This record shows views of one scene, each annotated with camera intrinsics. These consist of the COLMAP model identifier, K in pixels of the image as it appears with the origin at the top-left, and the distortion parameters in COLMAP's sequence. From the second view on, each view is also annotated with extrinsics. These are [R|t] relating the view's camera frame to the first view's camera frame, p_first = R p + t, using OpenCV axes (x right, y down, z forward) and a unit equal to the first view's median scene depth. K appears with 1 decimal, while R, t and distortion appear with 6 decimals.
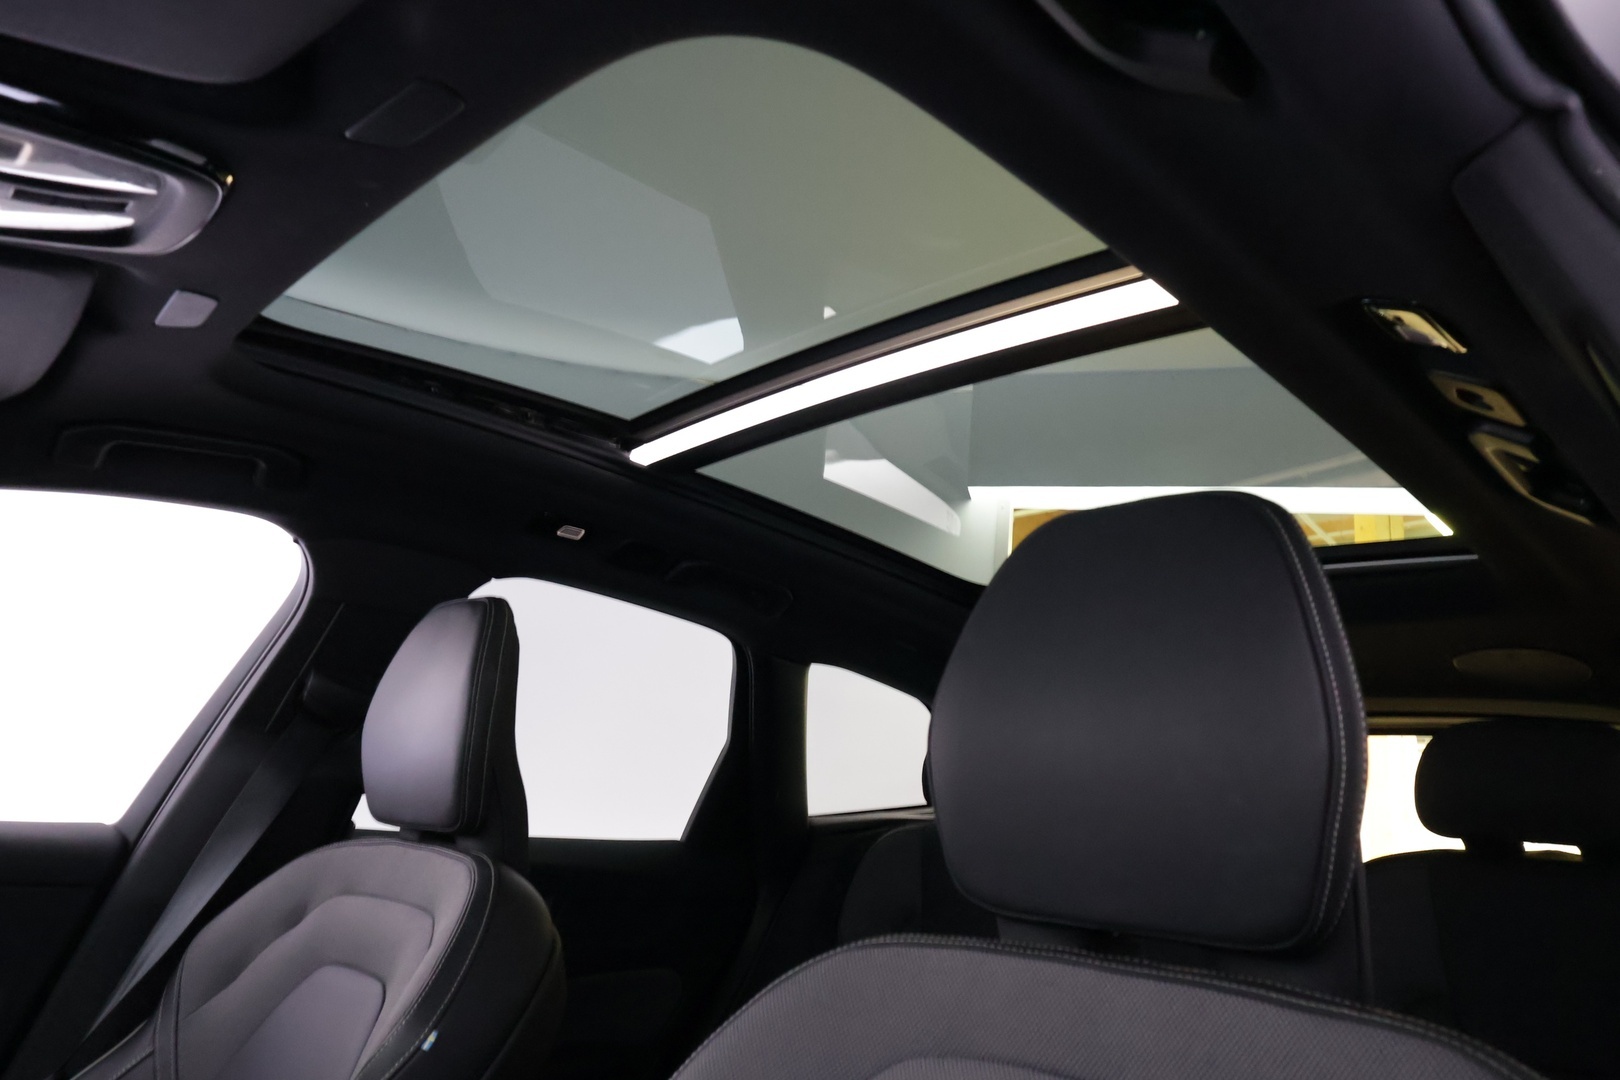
lens RADIAL K [[1102.3, 0, 810.0], [0, 1102.3, 540.0], [0, 0, 1]] dist [0.007357, 0.002709]
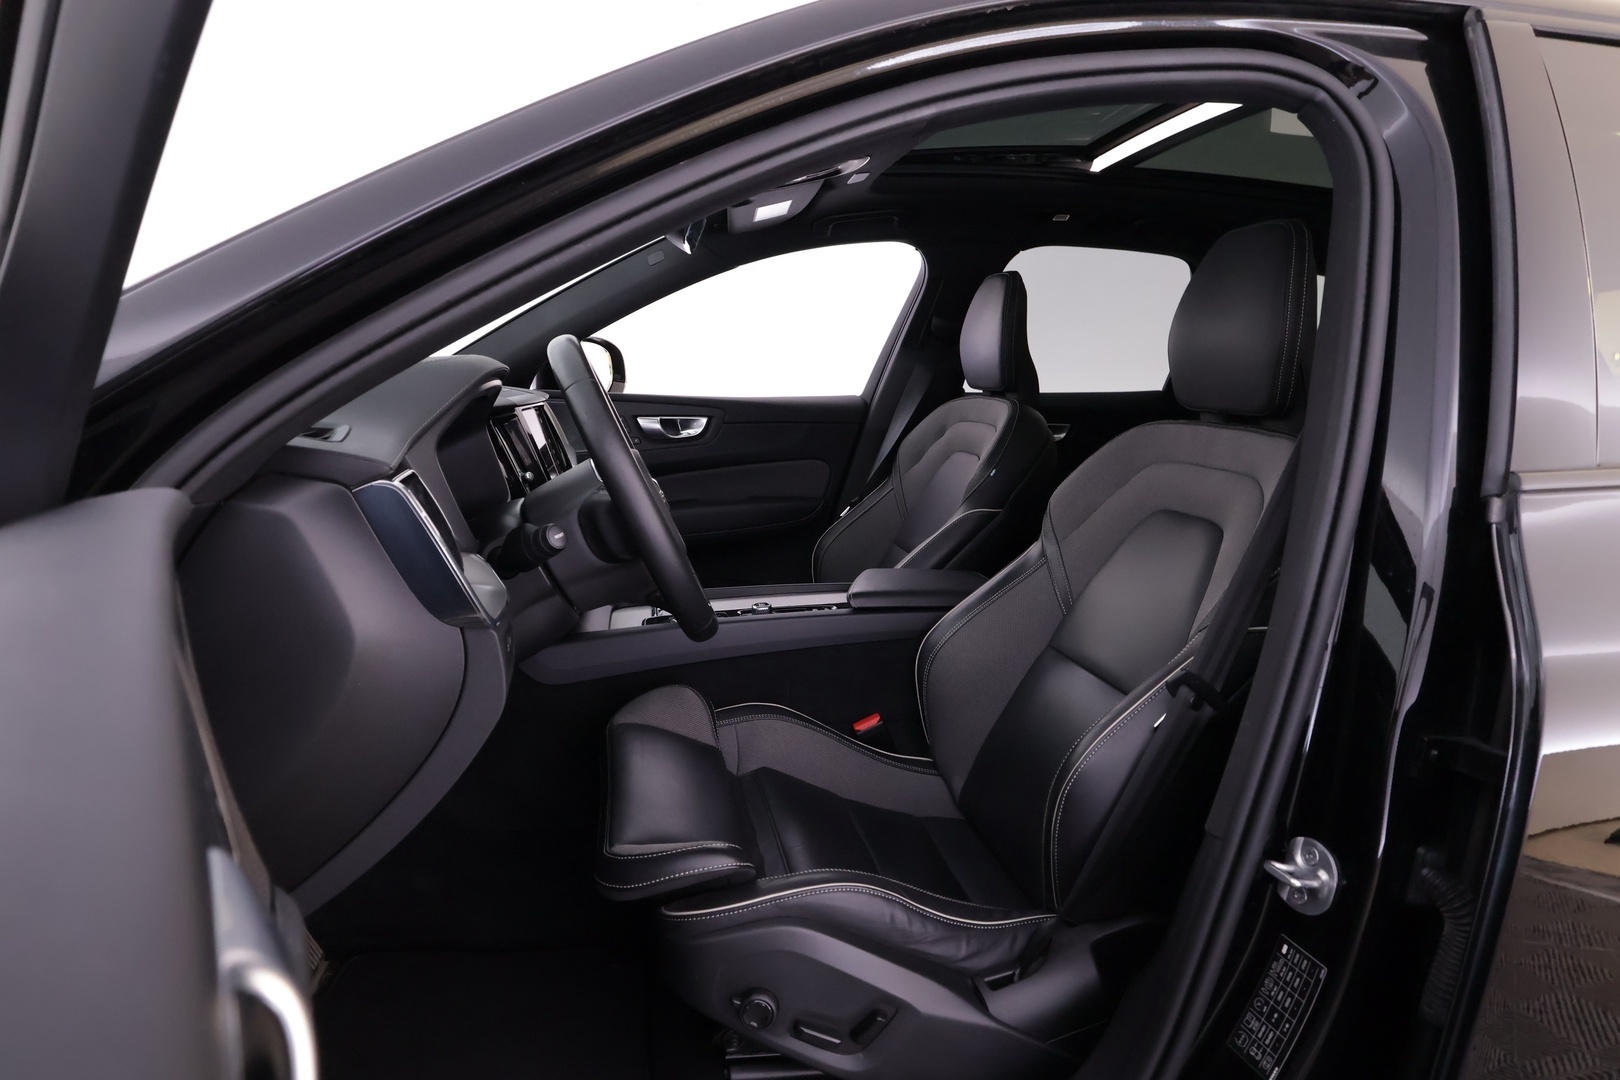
lens RADIAL K [[952.0, 0, 810.0], [0, 952.0, 540.0], [0, 0, 1]] dist [0.002206, 0.000246]
pose [[0.838726, 0.037097, -0.543289, 0.339159], [0.180532, 0.922314, 0.341680, -0.148087], [0.513759, -0.384657, 0.766871, -0.641630]]
